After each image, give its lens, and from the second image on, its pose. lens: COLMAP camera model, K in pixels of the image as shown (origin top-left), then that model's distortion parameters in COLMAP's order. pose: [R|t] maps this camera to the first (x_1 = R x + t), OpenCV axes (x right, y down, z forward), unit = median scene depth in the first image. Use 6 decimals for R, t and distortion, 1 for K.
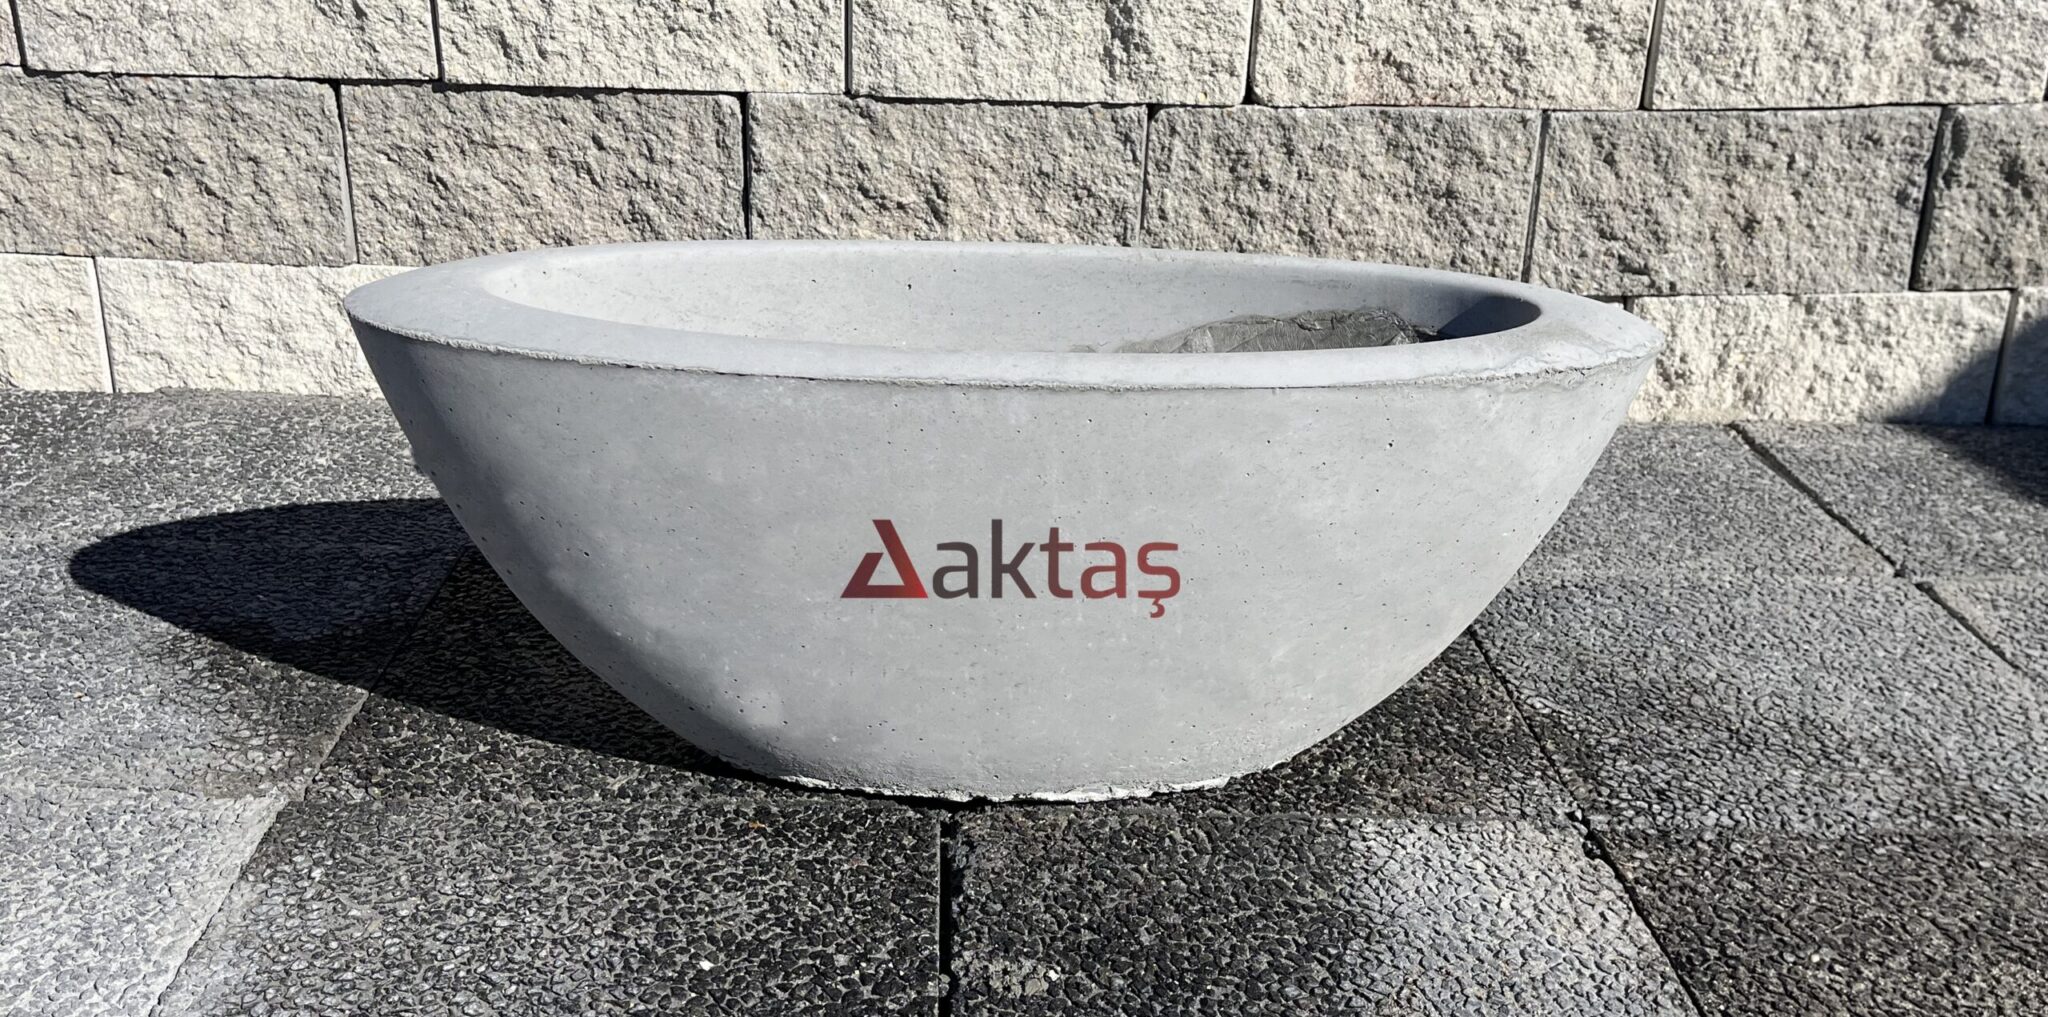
lens RADIAL K [[1811.4, 0, 1019.0], [0, 1811.4, 465.8], [0, 0, 1]] dist [0.023033, -0.002268]
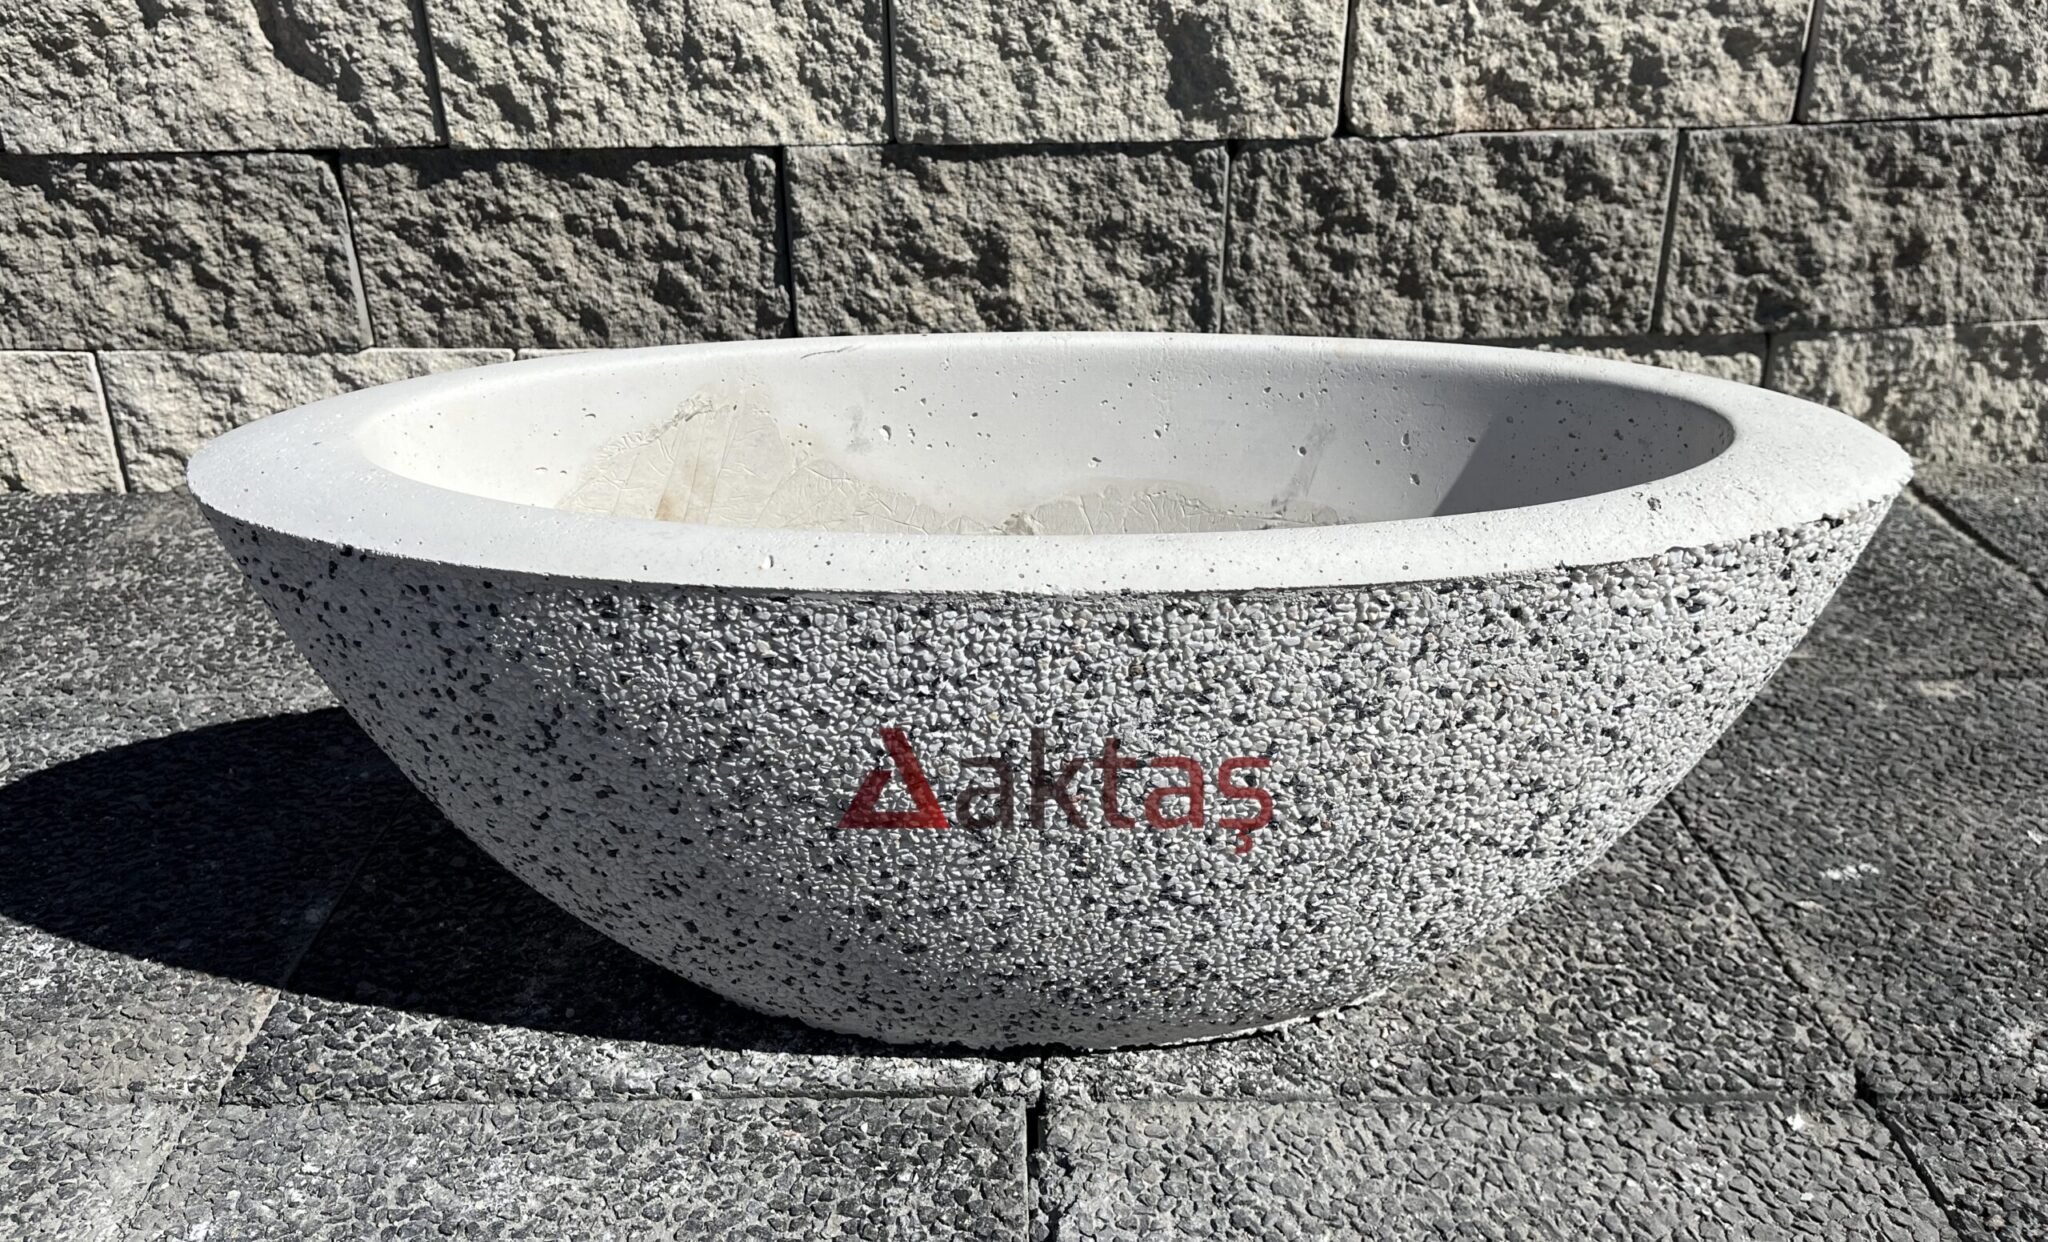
lens RADIAL K [[1579.4, 0, 1010.3], [0, 1579.4, 480.0], [0, 0, 1]] dist [0.042346, -0.060205]
pose [[0.998590, -0.031243, -0.042924, -0.008098], [0.032675, 0.998919, 0.033065, -0.062869], [0.041845, -0.034421, 0.998531, 0.213664]]
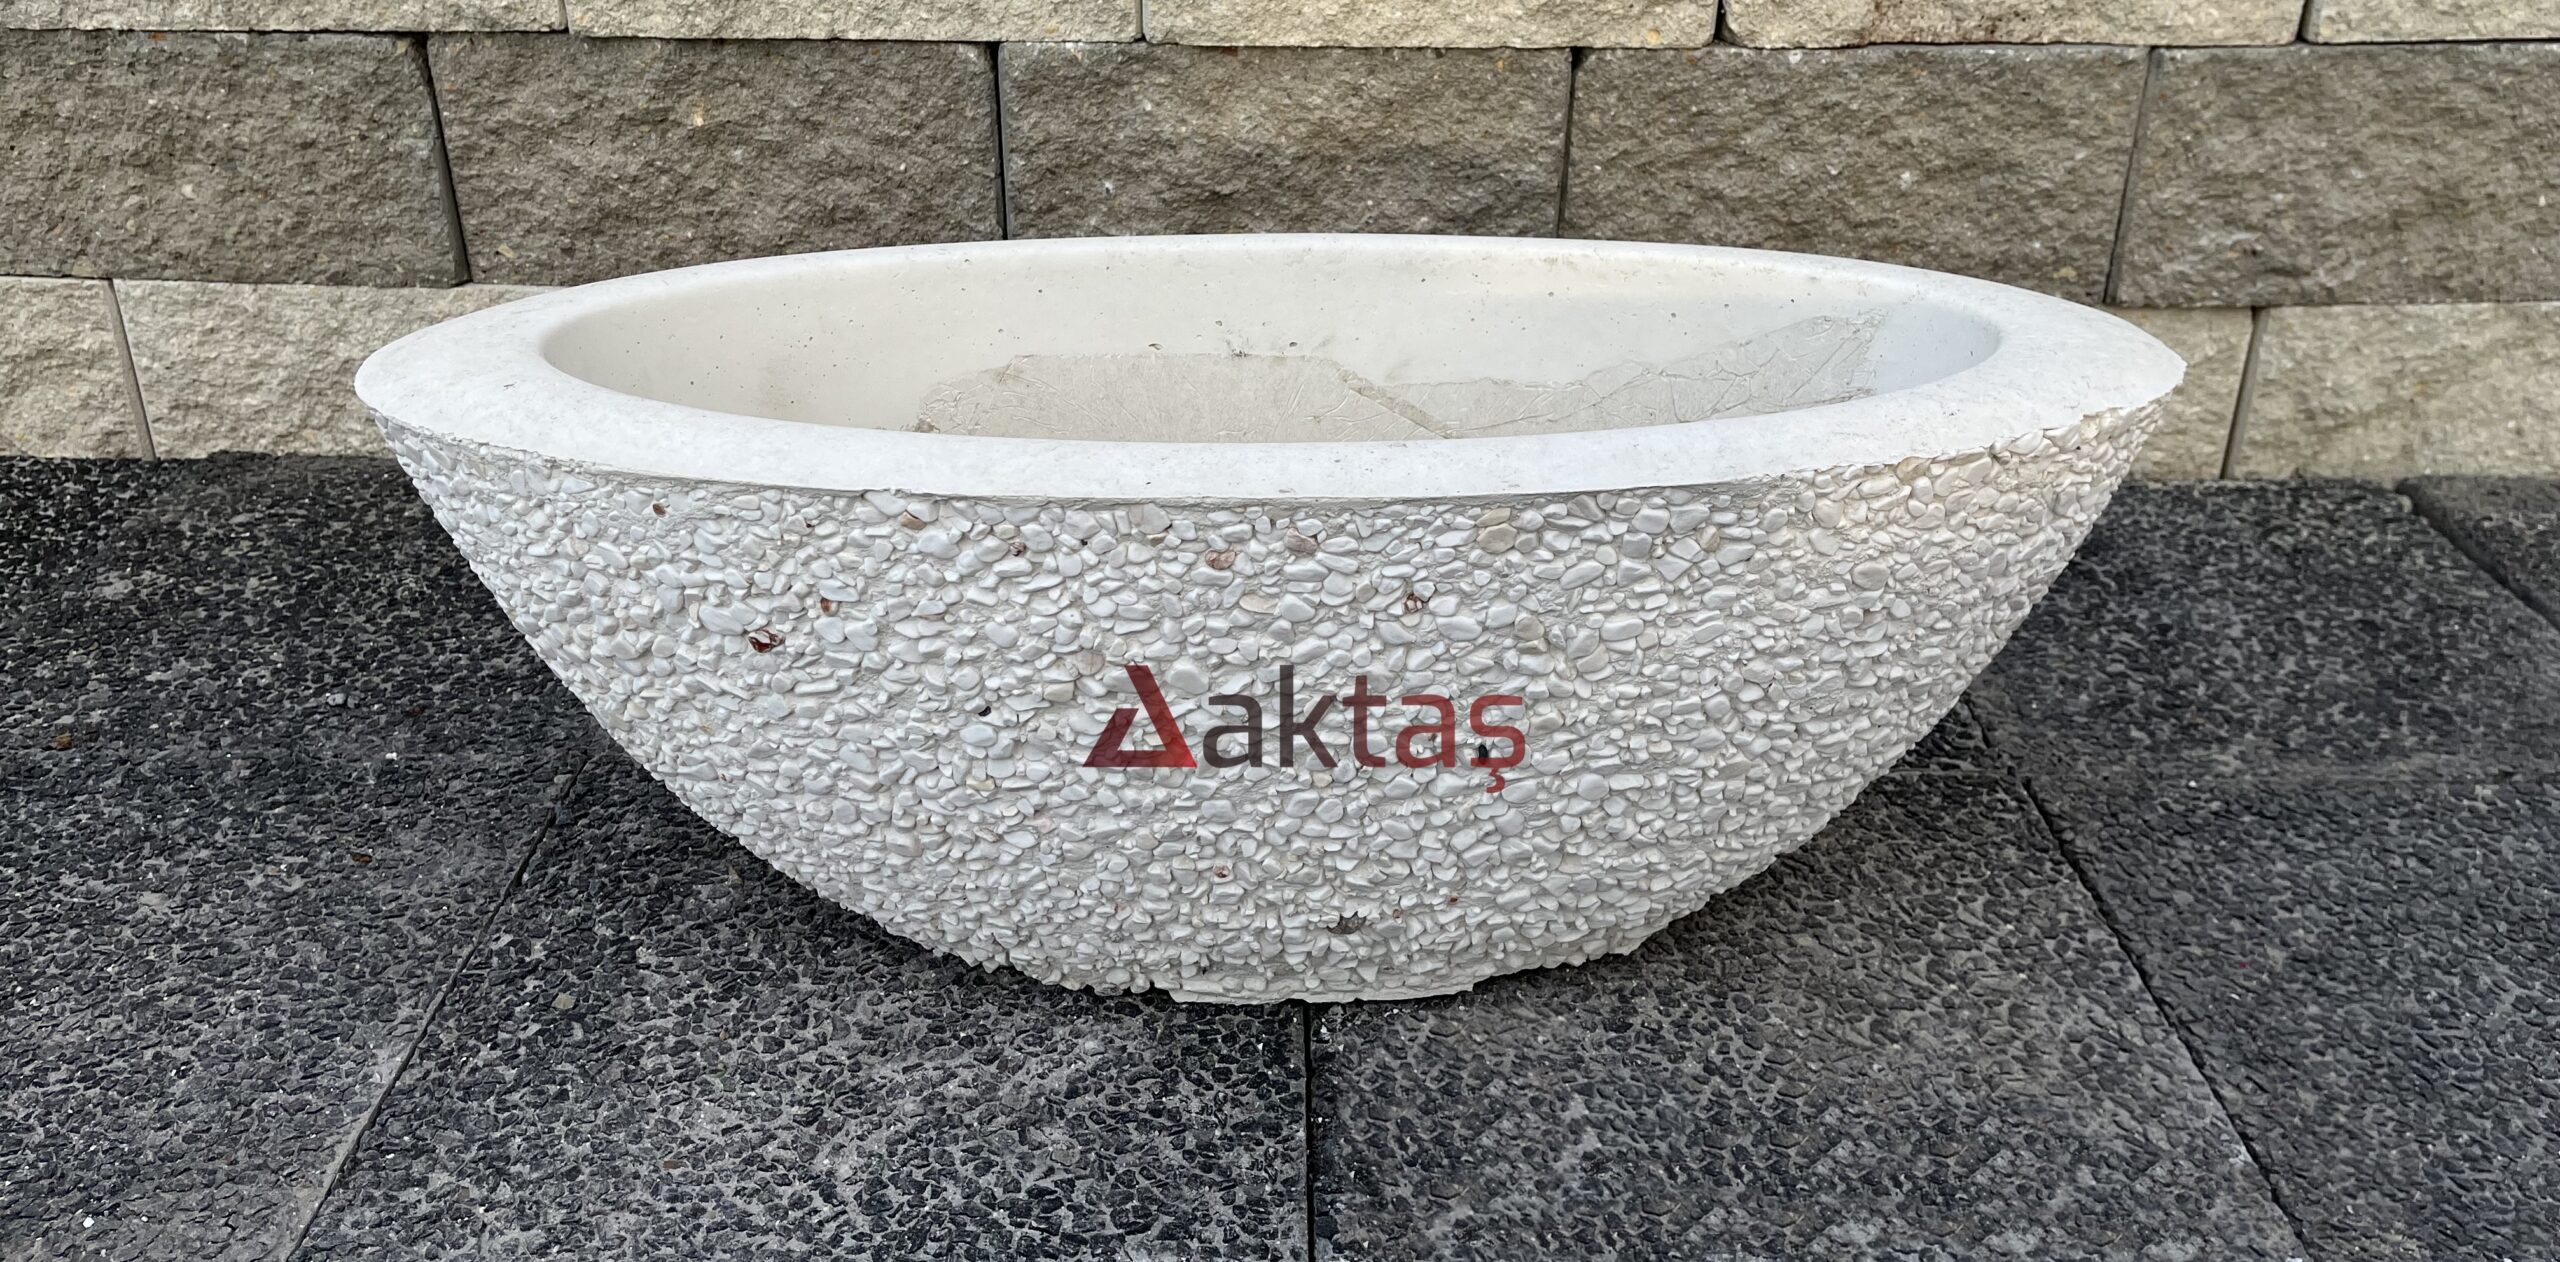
lens RADIAL K [[1960.4, 0, 1273.9], [0, 1960.4, 430.8], [0, 0, 1]] dist [0.042517, -0.049693]
pose [[0.999153, -0.007714, -0.040430, -0.013970], [0.010169, 0.998093, 0.060886, -0.101398], [0.039884, -0.061245, 0.997326, 0.238318]]
